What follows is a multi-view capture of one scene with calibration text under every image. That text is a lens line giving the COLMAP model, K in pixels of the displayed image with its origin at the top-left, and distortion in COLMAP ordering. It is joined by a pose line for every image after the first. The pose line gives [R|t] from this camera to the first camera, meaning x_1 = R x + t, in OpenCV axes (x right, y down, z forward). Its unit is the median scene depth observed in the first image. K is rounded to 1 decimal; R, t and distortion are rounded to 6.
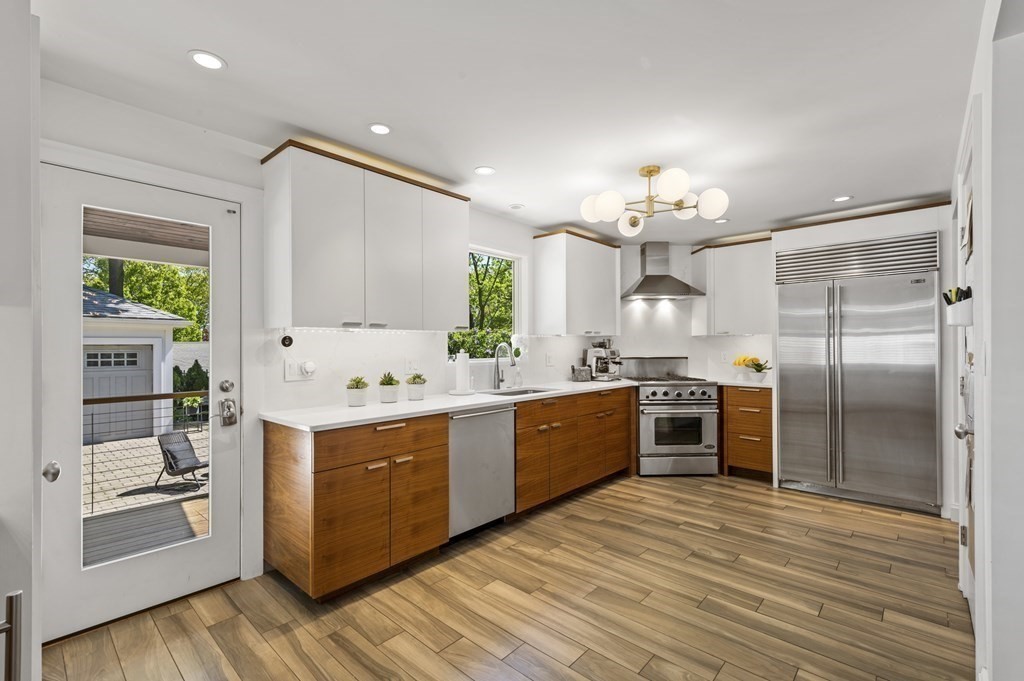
lens RADIAL K [[452.6, 0, 511.1], [0, 452.6, 343.0], [0, 0, 1]] dist [-0.000572, -0.000382]
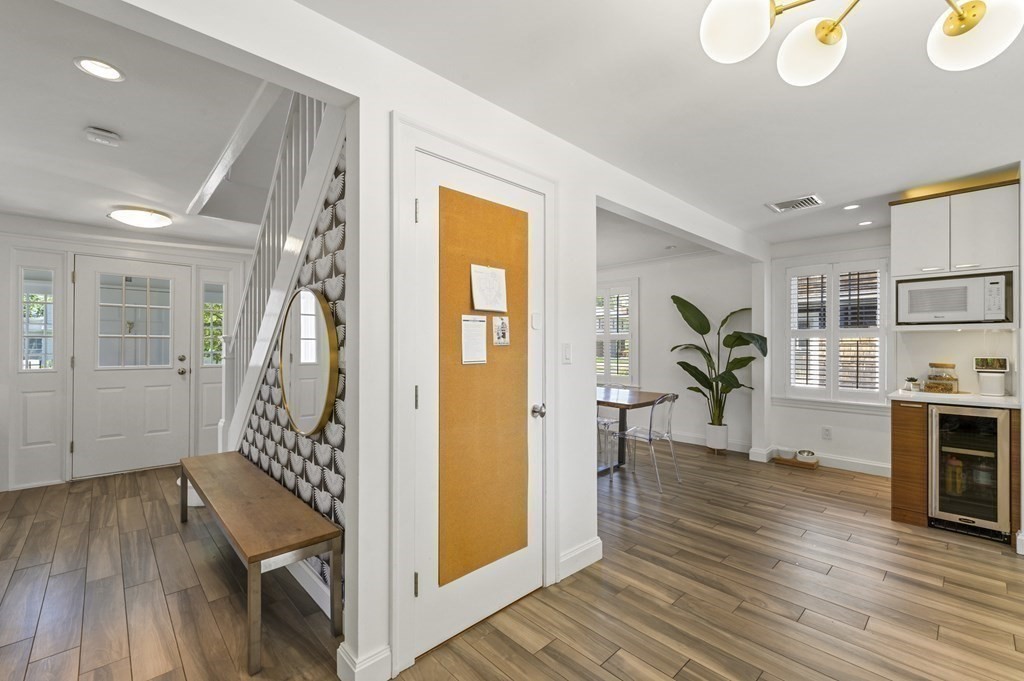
lens RADIAL K [[433.1, 0, 506.7], [0, 433.1, 341.6], [0, 0, 1]] dist [-0.001150, -0.000126]
pose [[-0.996155, 0.004703, 0.087478, 0.487519], [0.003490, 0.999896, -0.014013, 0.005052], [-0.087535, -0.013654, -0.996068, 1.112820]]
